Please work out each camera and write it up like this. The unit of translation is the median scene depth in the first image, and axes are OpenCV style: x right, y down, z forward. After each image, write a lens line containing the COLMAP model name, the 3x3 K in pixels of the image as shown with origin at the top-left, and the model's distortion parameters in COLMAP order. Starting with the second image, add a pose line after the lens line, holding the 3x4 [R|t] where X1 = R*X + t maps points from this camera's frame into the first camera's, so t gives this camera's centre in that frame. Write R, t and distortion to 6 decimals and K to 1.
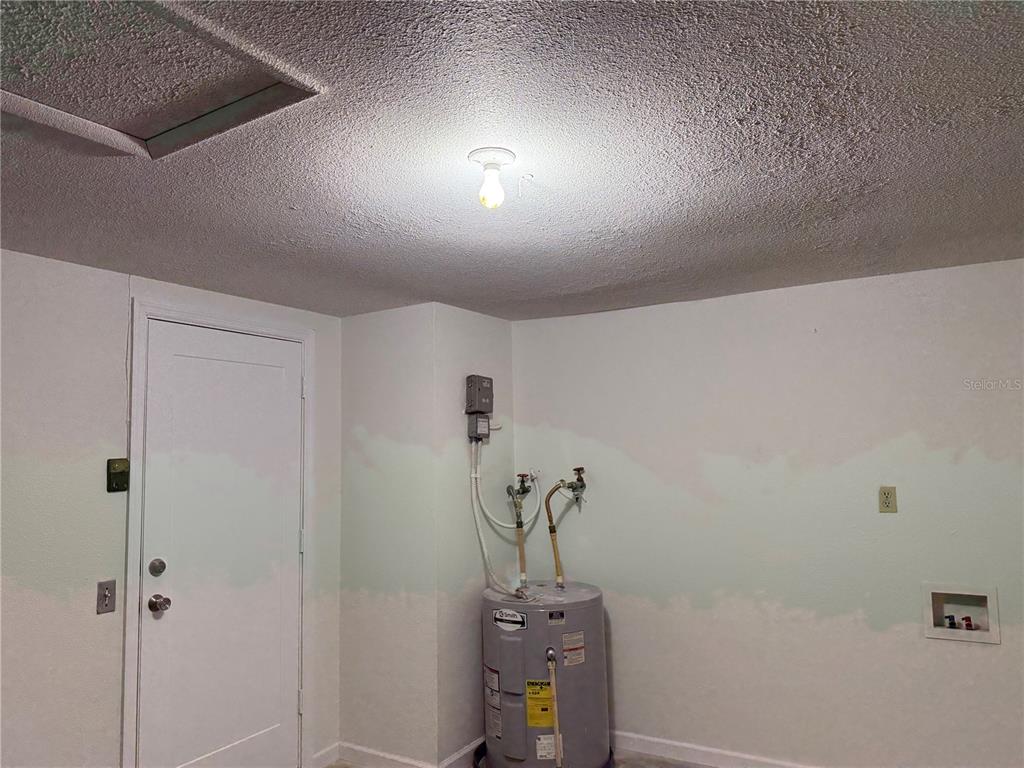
lens RADIAL K [[692.9, 0, 512.0], [0, 692.9, 384.0], [0, 0, 1]] dist [0.074776, -0.119715]
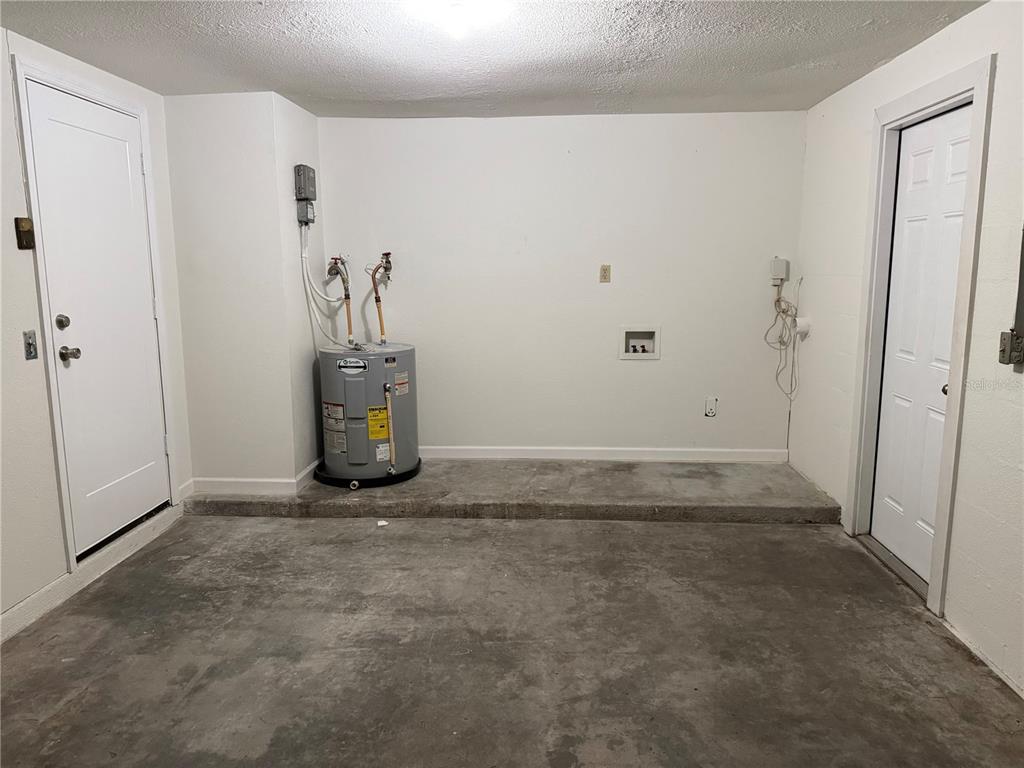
lens RADIAL K [[692.9, 0, 512.0], [0, 692.9, 384.0], [0, 0, 1]] dist [0.074776, -0.119715]
pose [[0.881110, -0.059768, 0.469119, -0.355348], [-0.061899, 0.968872, 0.239699, 0.044374], [-0.468843, -0.240239, 0.849983, -0.243954]]
